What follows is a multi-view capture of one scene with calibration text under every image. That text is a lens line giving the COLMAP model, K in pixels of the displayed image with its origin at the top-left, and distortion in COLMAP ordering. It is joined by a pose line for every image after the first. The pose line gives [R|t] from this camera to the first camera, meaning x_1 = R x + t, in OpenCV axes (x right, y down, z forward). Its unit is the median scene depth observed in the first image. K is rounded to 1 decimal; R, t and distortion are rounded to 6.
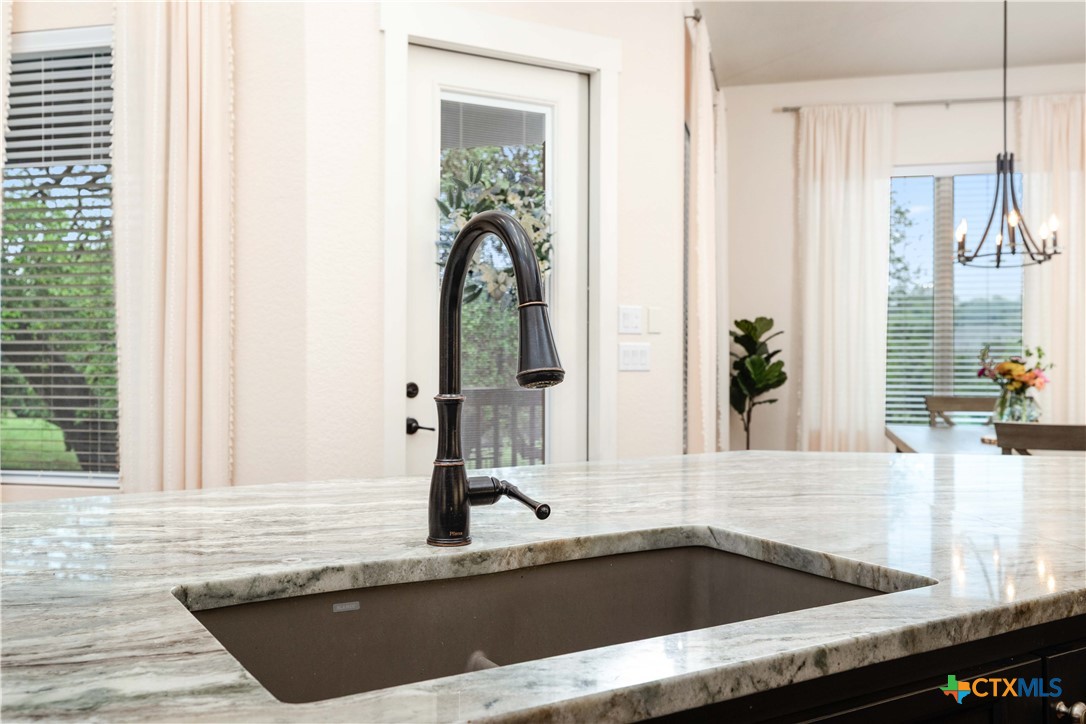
lens RADIAL K [[999.6, 0, 543.0], [0, 999.6, 362.0], [0, 0, 1]] dist [0.004067, 0.005246]
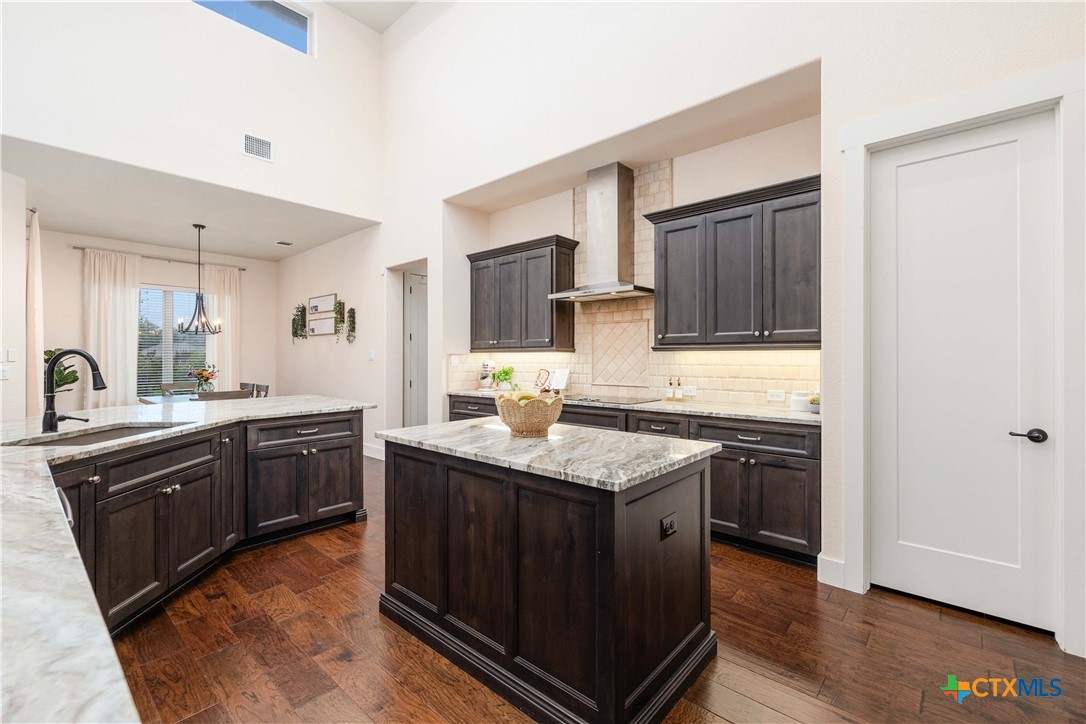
lens RADIAL K [[464.3, 0, 539.8], [0, 464.3, 354.4], [0, 0, 1]] dist [0.014805, 0.000142]
pose [[0.474243, 0.005010, 0.880380, -0.225022], [0.007021, 0.999930, -0.009473, -0.024756], [-0.880366, 0.010674, 0.474175, -0.426974]]
